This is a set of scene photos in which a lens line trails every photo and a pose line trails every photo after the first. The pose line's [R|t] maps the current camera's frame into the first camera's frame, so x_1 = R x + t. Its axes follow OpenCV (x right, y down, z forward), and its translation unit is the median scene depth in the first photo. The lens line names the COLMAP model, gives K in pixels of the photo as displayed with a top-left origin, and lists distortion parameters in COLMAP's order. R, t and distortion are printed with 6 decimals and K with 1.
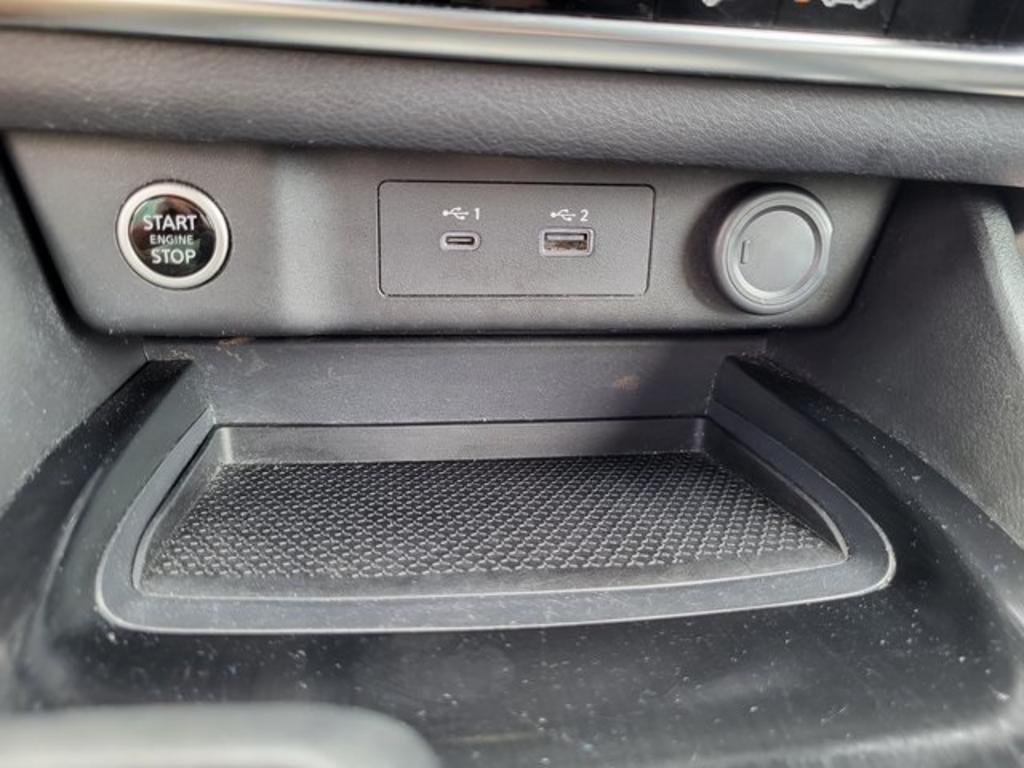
lens RADIAL K [[815.9, 0, 512.0], [0, 815.9, 384.0], [0, 0, 1]] dist [-0.006903, -0.007863]
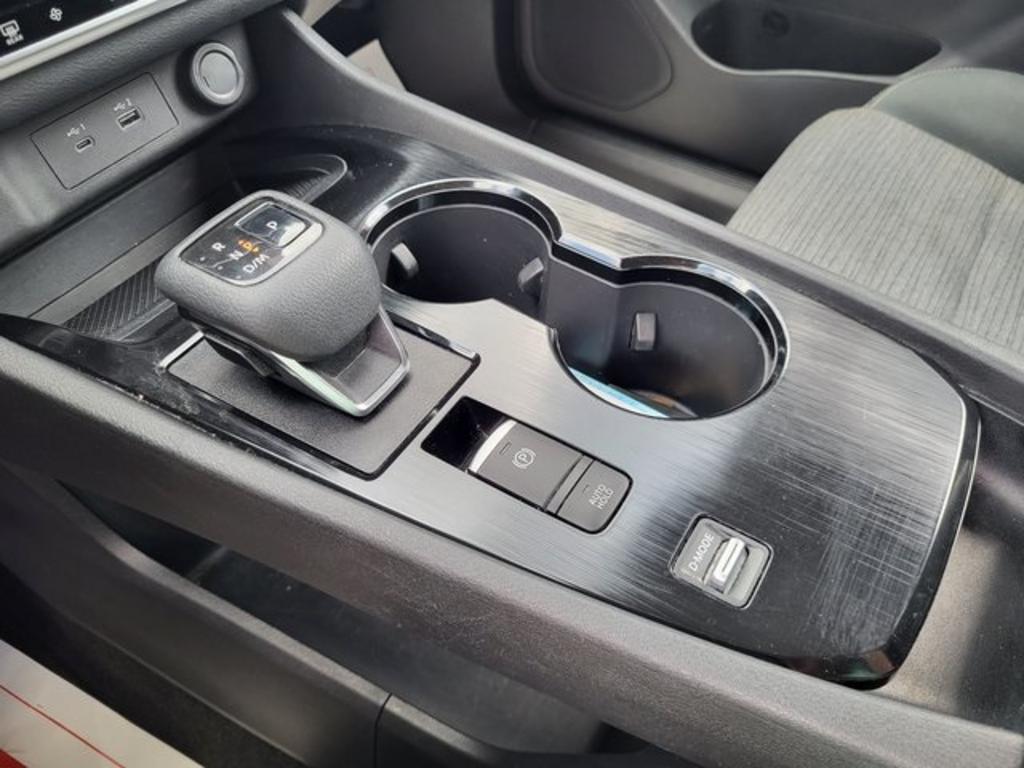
lens RADIAL K [[815.9, 0, 512.0], [0, 815.9, 384.0], [0, 0, 1]] dist [-0.006903, -0.007863]
pose [[0.639195, -0.628349, 0.443405, -0.616764], [0.538605, 0.777313, 0.325098, 0.181647], [-0.548940, 0.031019, 0.835286, -1.122884]]
